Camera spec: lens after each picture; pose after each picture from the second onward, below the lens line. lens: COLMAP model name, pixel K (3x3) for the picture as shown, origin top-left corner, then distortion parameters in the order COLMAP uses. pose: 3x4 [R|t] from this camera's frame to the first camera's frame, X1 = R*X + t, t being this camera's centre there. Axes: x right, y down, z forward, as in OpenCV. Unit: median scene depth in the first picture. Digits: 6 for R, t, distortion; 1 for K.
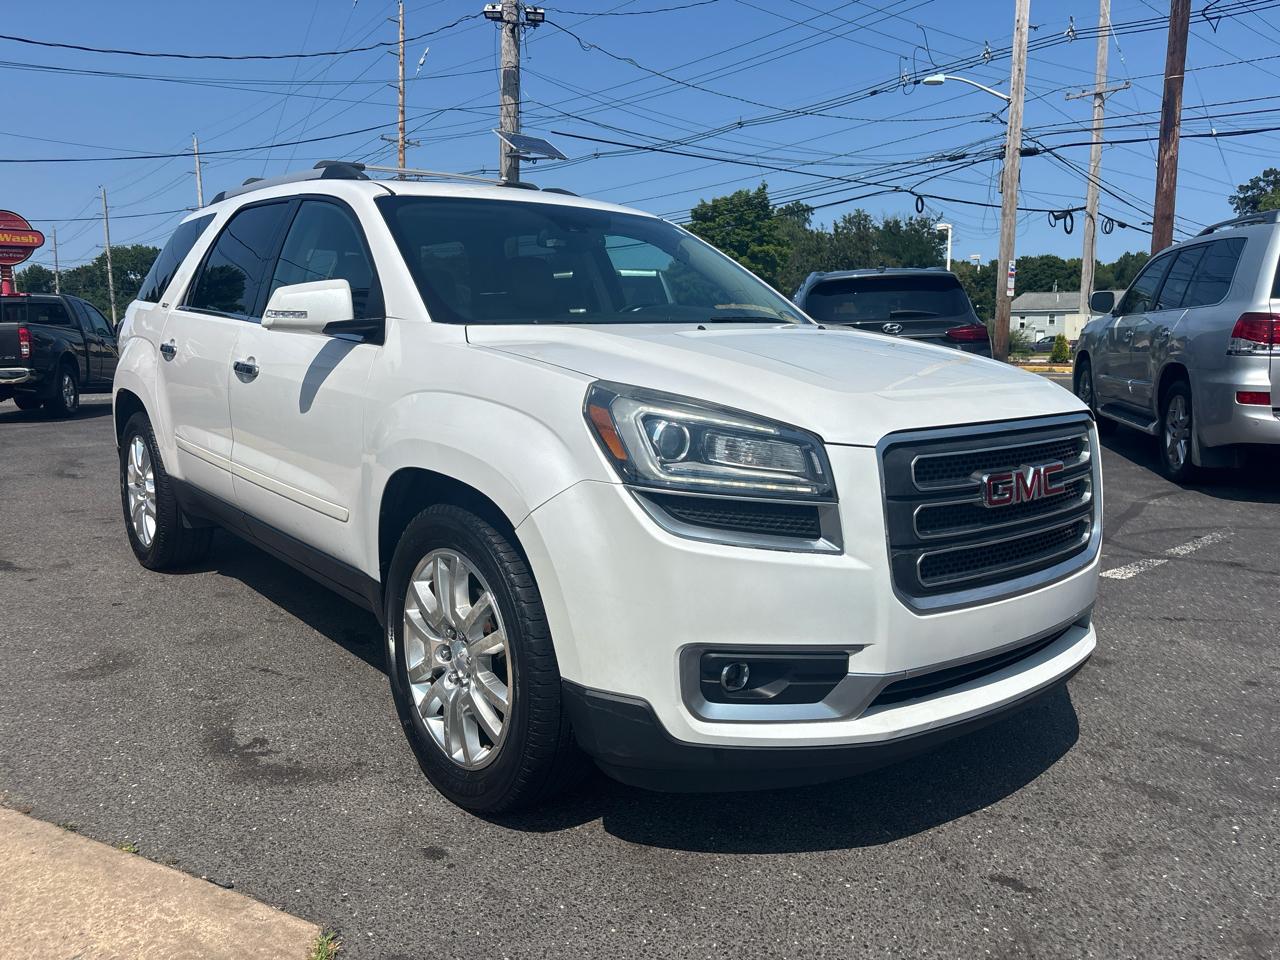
lens RADIAL K [[974.4, 0, 633.1], [0, 974.4, 473.7], [0, 0, 1]] dist [0.049029, -0.053022]
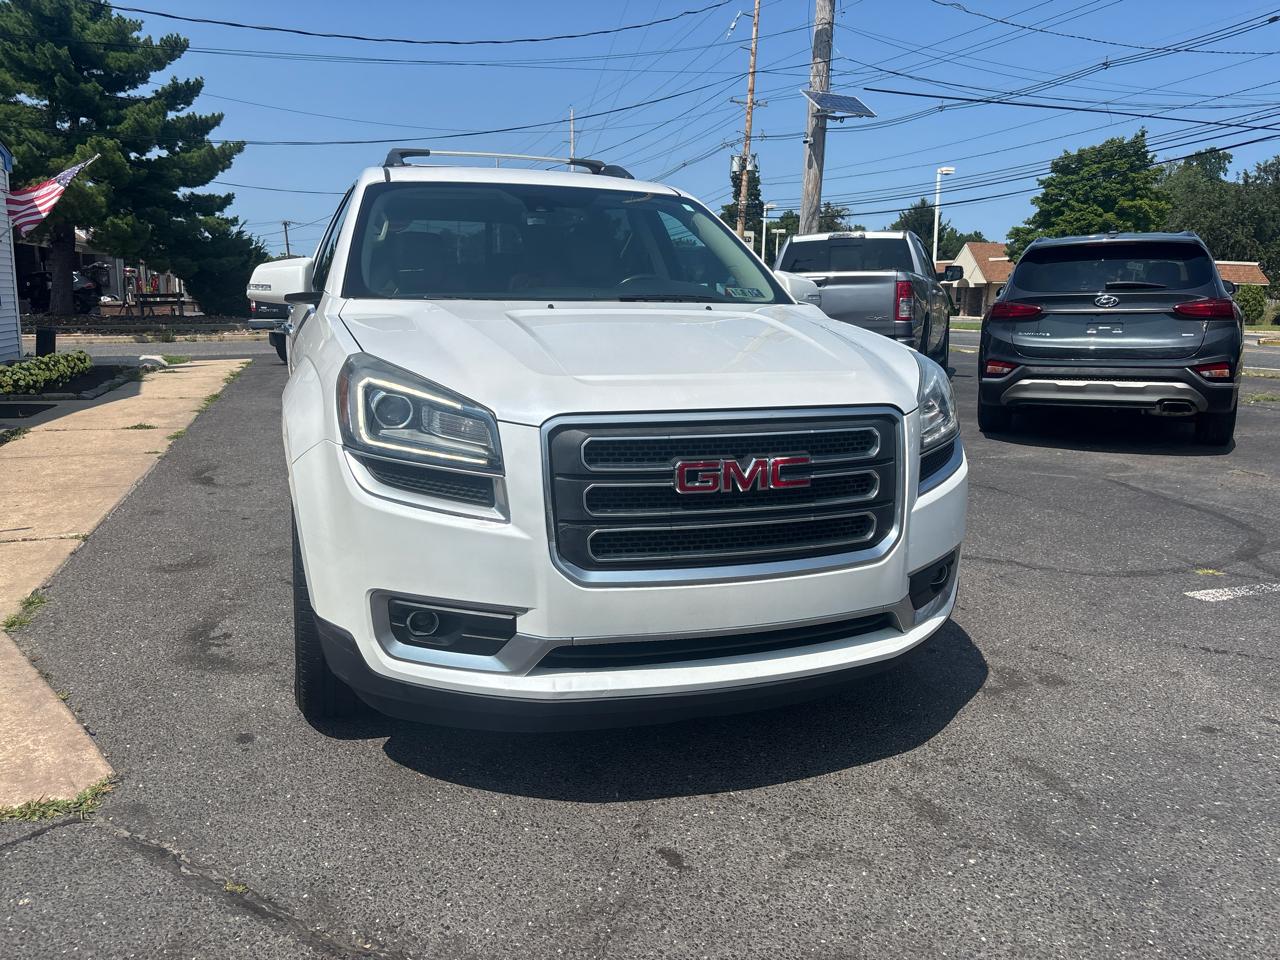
lens RADIAL K [[974.4, 0, 640.3], [0, 974.4, 469.1], [0, 0, 1]] dist [0.049029, -0.053022]
pose [[0.938868, 0.077634, -0.335409, 0.504837], [-0.065979, 0.996759, 0.046023, -0.026410], [0.337895, -0.021079, 0.940948, 0.023333]]
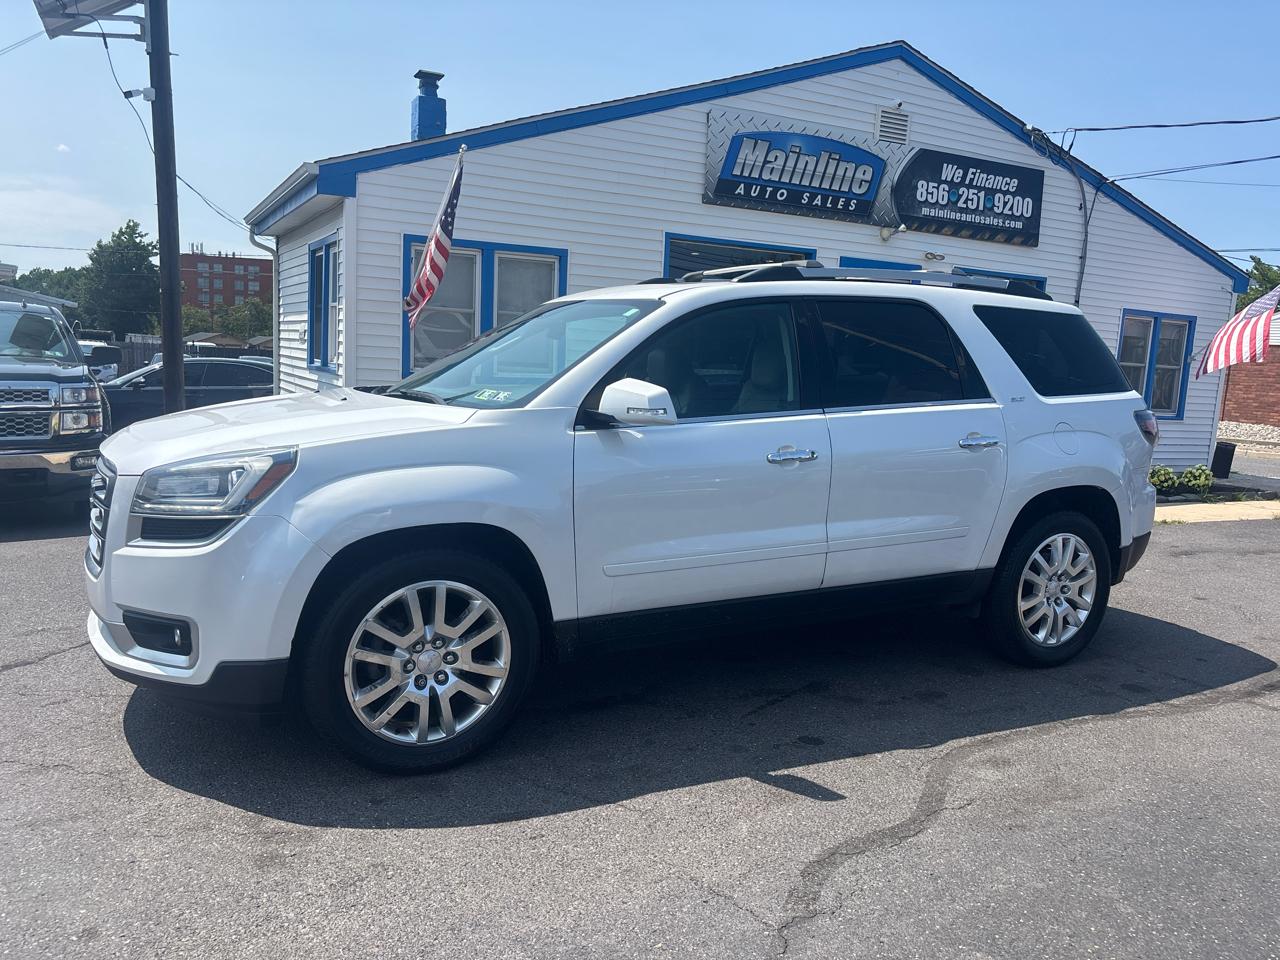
lens RADIAL K [[974.4, 0, 631.2], [0, 974.4, 480.6], [0, 0, 1]] dist [0.049029, -0.053022]
pose [[-0.195343, 0.115637, -0.973894, 1.397212], [-0.190094, 0.969728, 0.153272, -0.323471], [0.962136, 0.215072, -0.167448, 1.658168]]
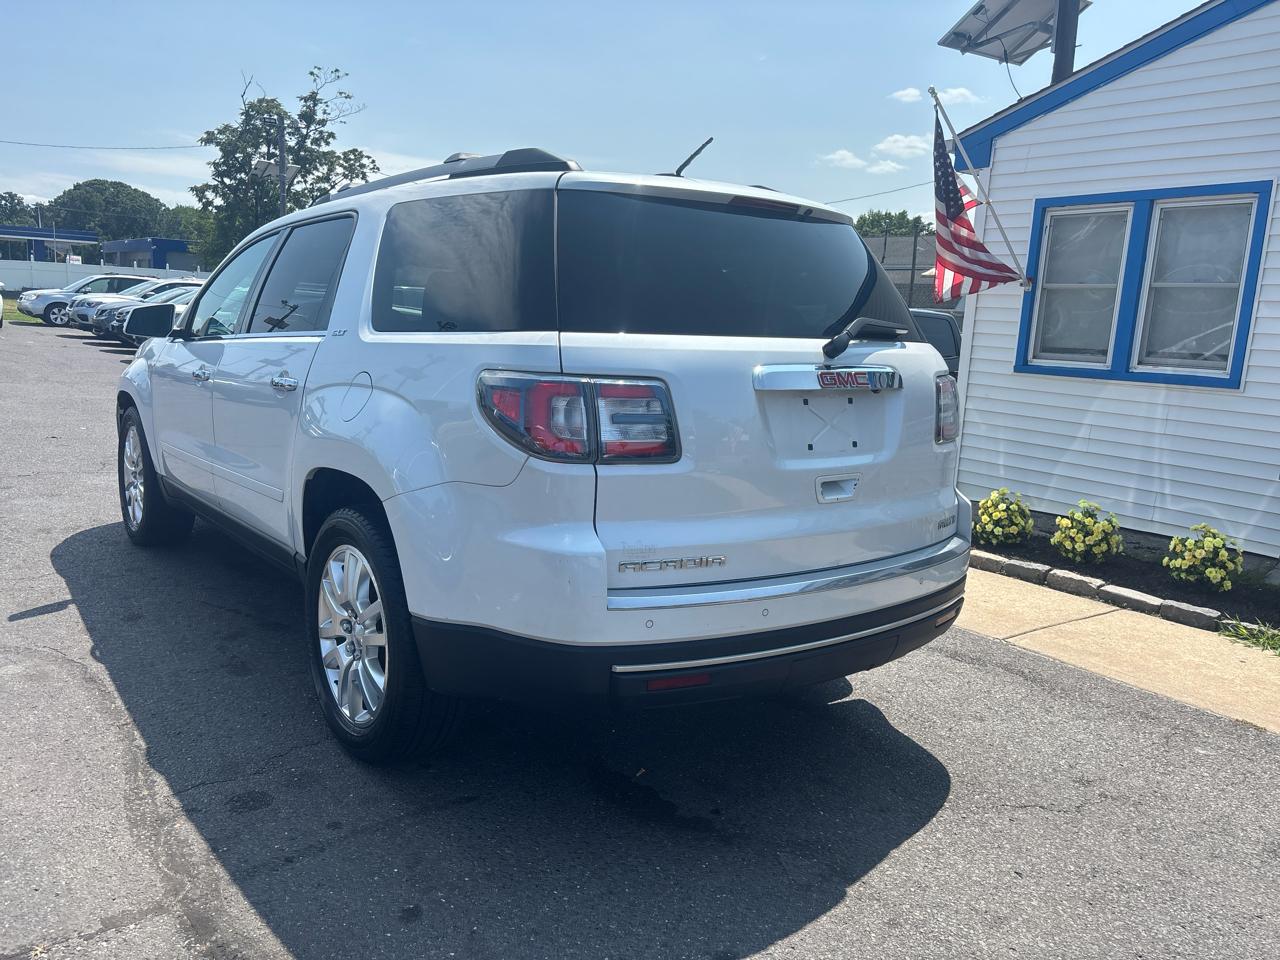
lens RADIAL K [[974.4, 0, 629.9], [0, 974.4, 479.8], [0, 0, 1]] dist [0.049029, -0.053022]
pose [[-0.997717, -0.058195, 0.034278, -0.638369], [-0.044674, 0.949267, 0.311281, -0.524276], [-0.050654, 0.309039, -0.949700, 3.032510]]
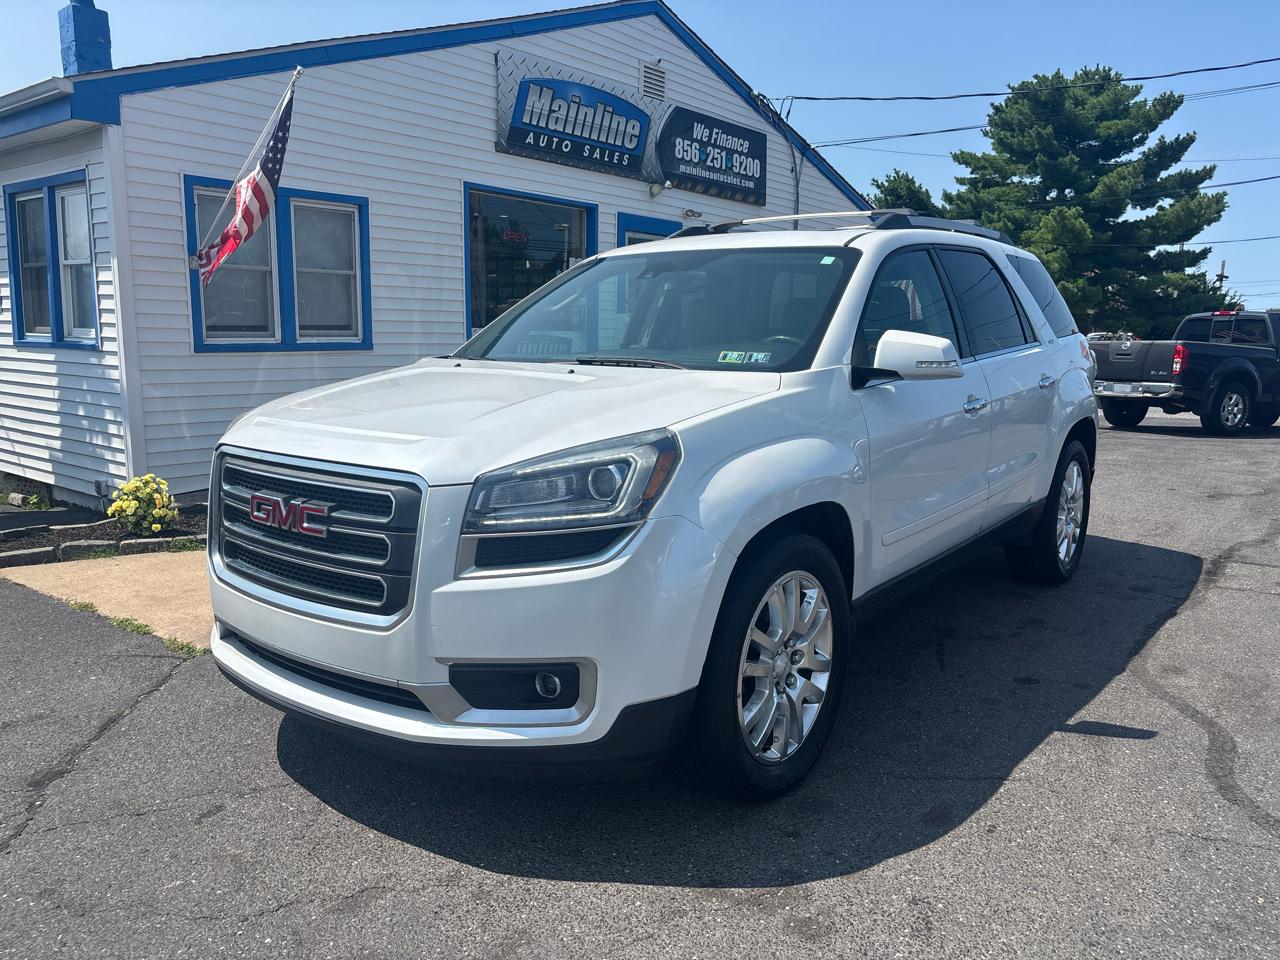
lens RADIAL K [[974.4, 0, 633.8], [0, 974.4, 480.7], [0, 0, 1]] dist [0.049029, -0.053022]
pose [[0.219997, 0.152856, -0.963450, 1.252633], [-0.157297, 0.980281, 0.119608, -0.179118], [0.962735, 0.125235, 0.239702, 0.884450]]
